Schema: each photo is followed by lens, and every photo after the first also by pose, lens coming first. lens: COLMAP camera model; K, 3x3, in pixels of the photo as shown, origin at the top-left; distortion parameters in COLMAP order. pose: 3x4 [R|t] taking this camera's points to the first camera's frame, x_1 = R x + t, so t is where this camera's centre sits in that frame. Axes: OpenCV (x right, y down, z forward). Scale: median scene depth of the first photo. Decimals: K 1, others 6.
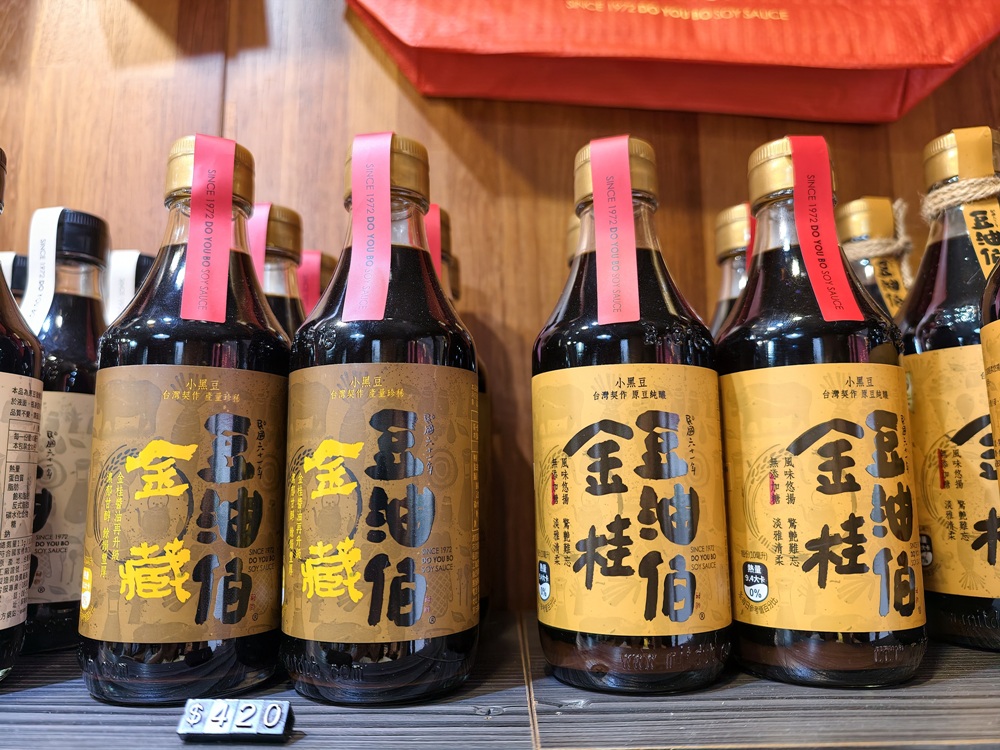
lens RADIAL K [[692.7, 0, 502.3], [0, 692.7, 375.7], [0, 0, 1]] dist [-0.000282, -0.021802]
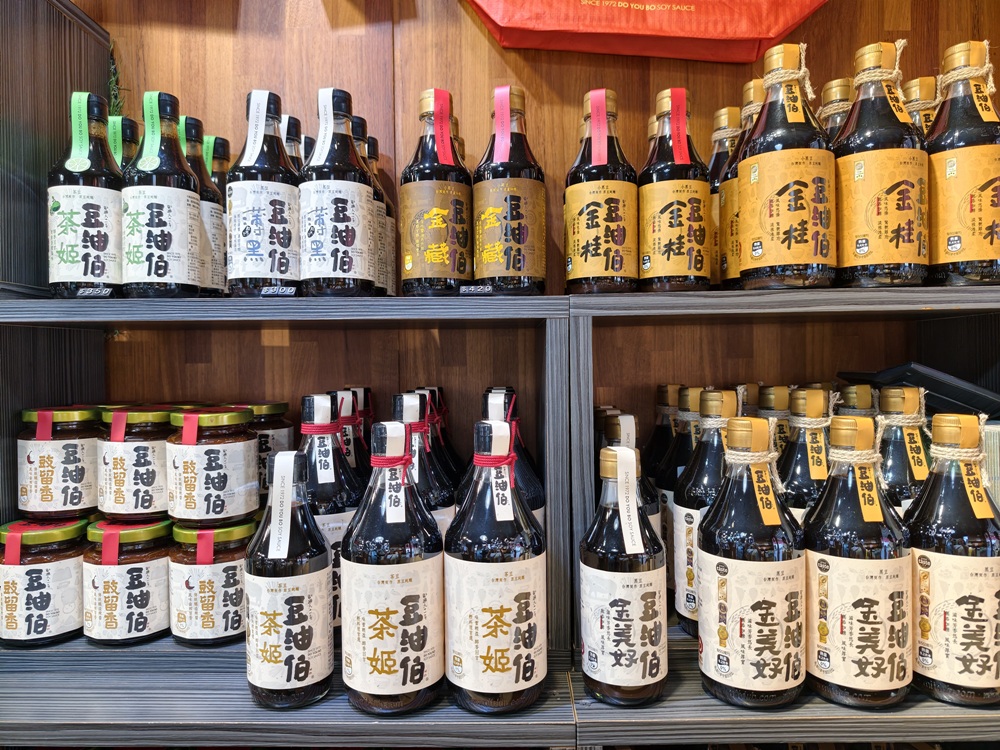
lens RADIAL K [[692.7, 0, 498.7], [0, 692.7, 370.2], [0, 0, 1]] dist [-0.000282, -0.021802]
pose [[0.999976, 0.003657, -0.005921, -0.164680], [-0.002665, 0.987187, 0.159547, 0.232930], [0.006428, -0.159527, 0.987173, -1.456724]]
